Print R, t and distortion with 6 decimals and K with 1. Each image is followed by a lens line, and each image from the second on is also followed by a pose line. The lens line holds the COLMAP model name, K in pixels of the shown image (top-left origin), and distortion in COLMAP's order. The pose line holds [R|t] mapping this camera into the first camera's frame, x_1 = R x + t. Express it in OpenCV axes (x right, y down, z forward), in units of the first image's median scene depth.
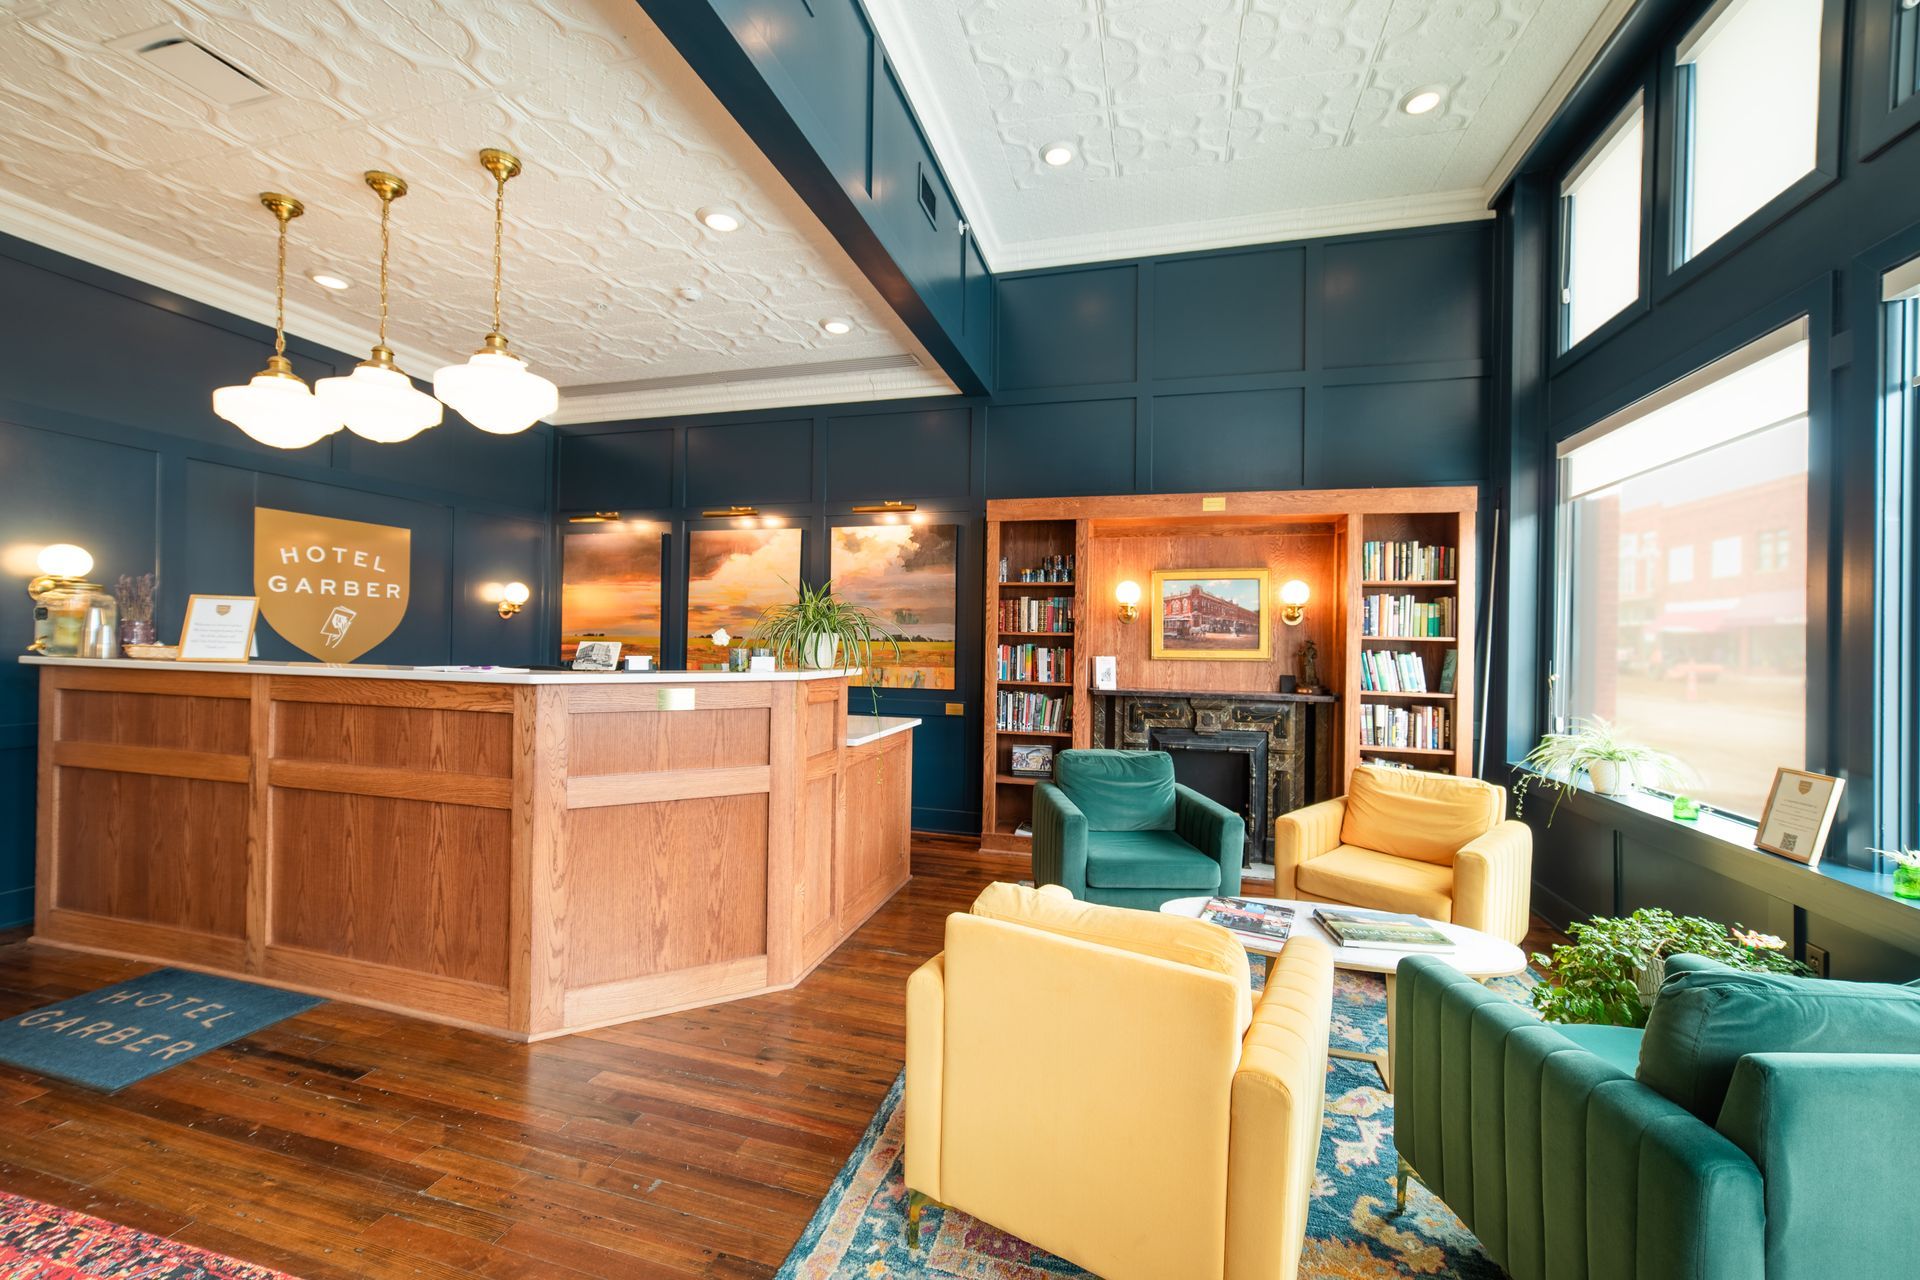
lens RADIAL K [[748.1, 0, 957.6], [0, 748.1, 637.0], [0, 0, 1]] dist [-0.029302, 0.012350]
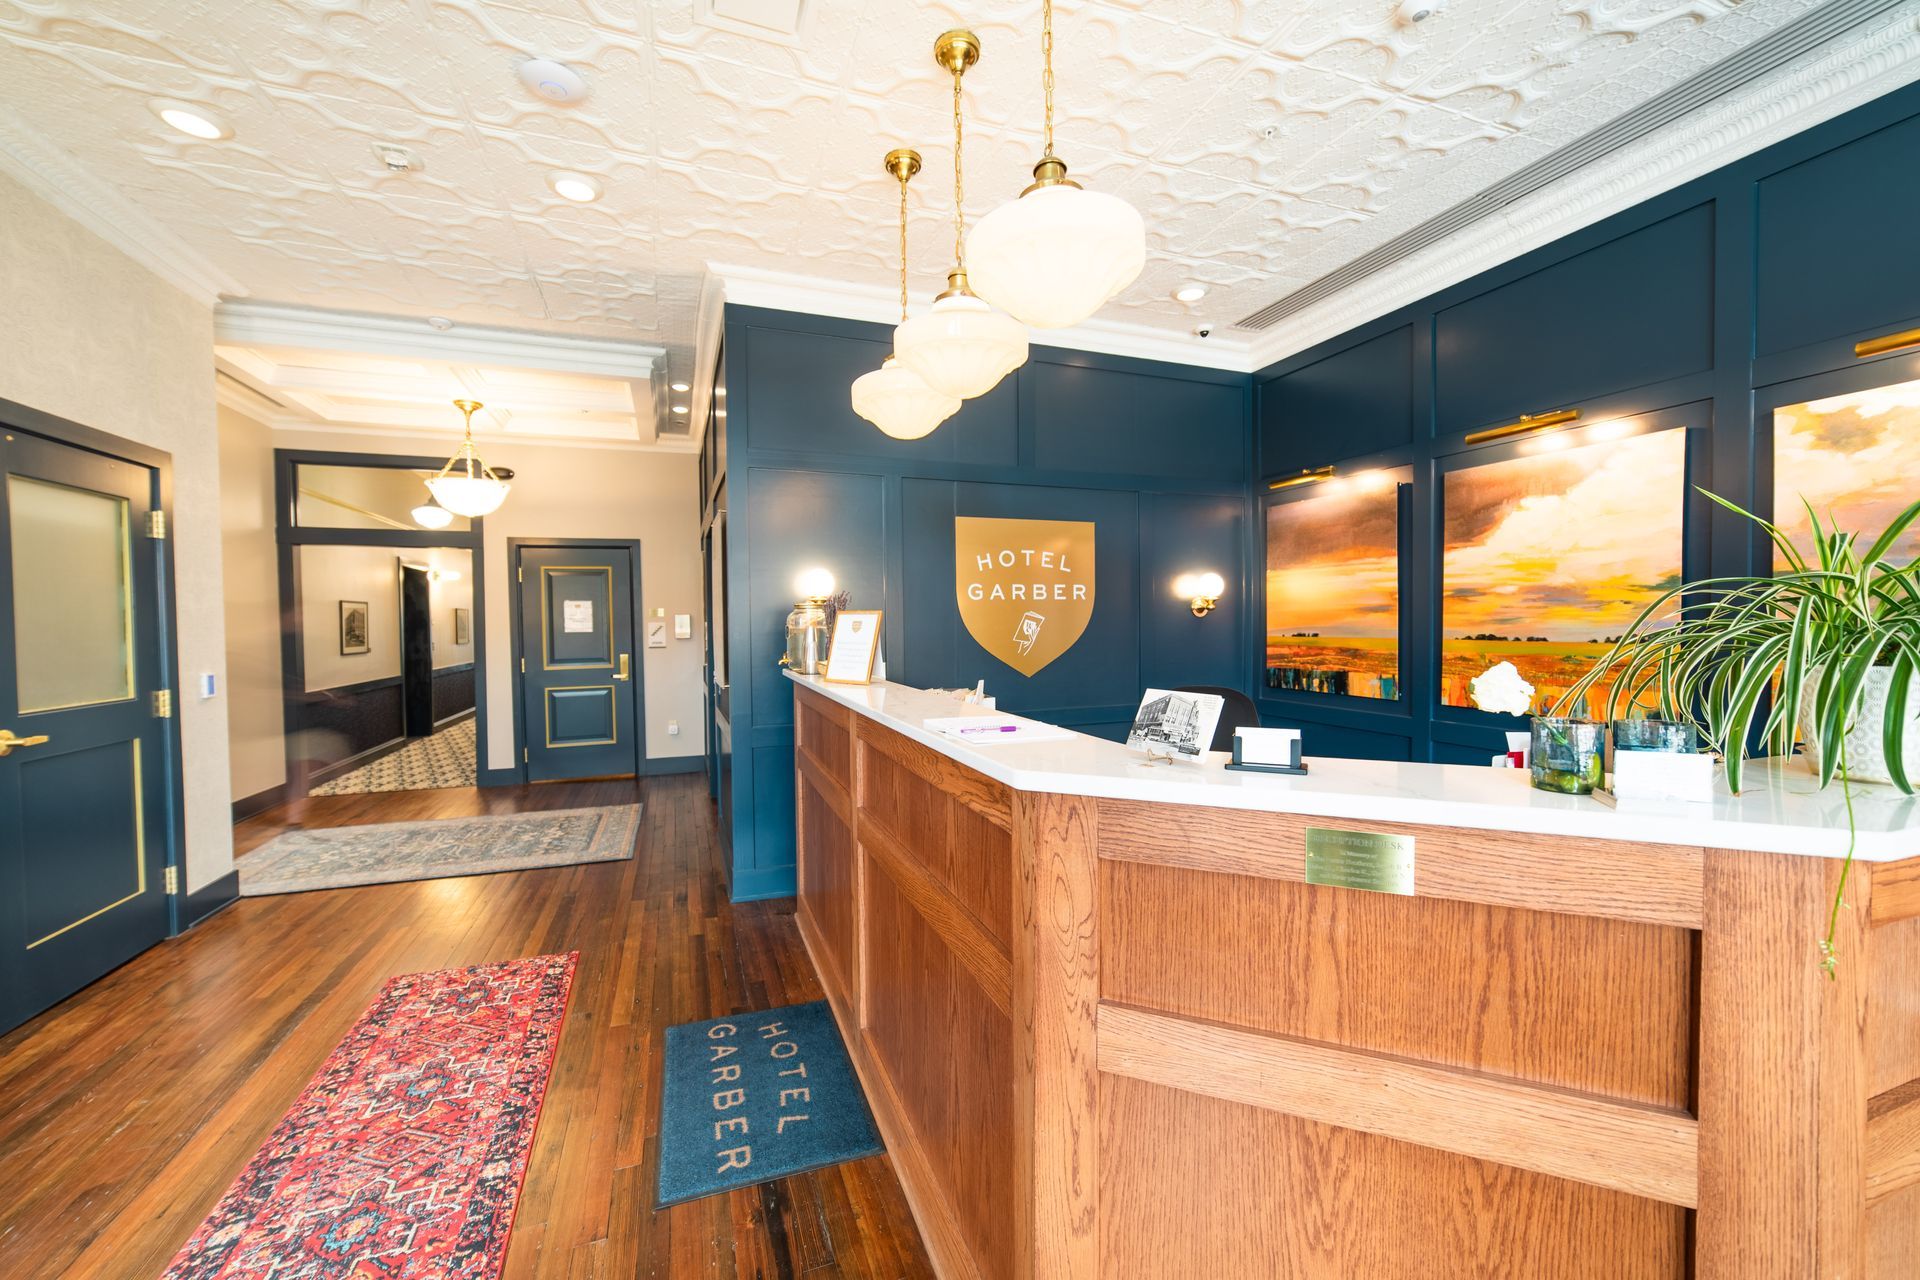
lens RADIAL K [[748.1, 0, 957.6], [0, 748.1, 637.0], [0, 0, 1]] dist [-0.029302, 0.012350]
pose [[0.586234, -0.004838, -0.810127, -0.107721], [0.019740, 0.999771, 0.008315, -0.017663], [0.809901, -0.020866, 0.586195, 0.342289]]
